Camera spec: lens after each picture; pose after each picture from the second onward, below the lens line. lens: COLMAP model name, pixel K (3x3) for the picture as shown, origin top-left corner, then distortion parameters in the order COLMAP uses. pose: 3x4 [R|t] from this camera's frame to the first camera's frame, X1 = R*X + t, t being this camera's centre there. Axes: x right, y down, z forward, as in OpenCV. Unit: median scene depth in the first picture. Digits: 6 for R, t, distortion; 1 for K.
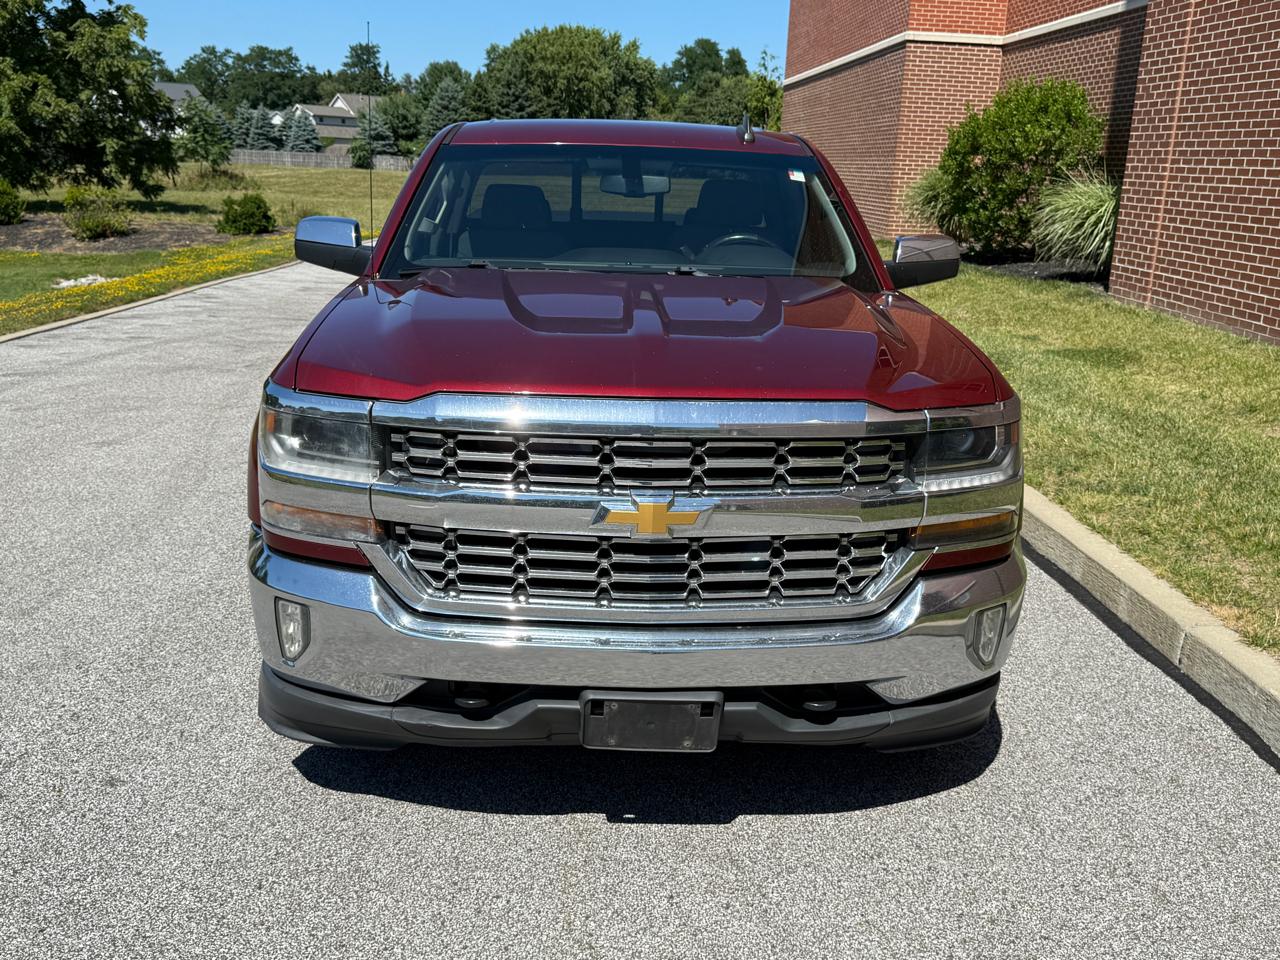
lens RADIAL K [[1123.8, 0, 638.0], [0, 1123.8, 488.8], [0, 0, 1]] dist [0.116112, -0.223005]
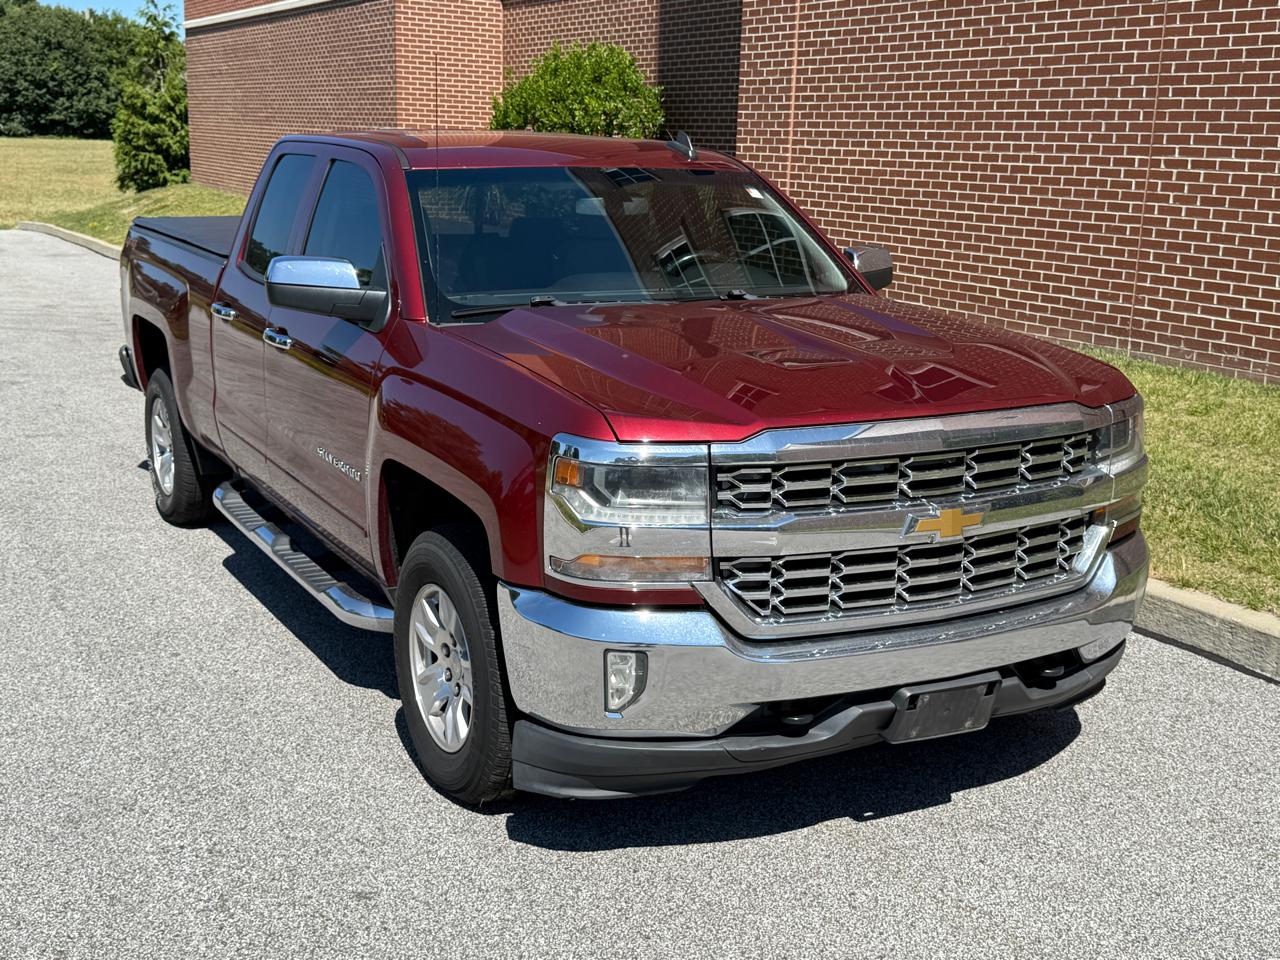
lens RADIAL K [[1514.0, 0, 510.9], [0, 1514.0, 497.6], [0, 0, 1]] dist [0.076576, -0.212383]
pose [[0.905941, -0.110018, 0.408860, -0.342104], [0.121342, 0.992609, -0.001770, -0.016843], [-0.405643, 0.051216, 0.912596, -0.069926]]
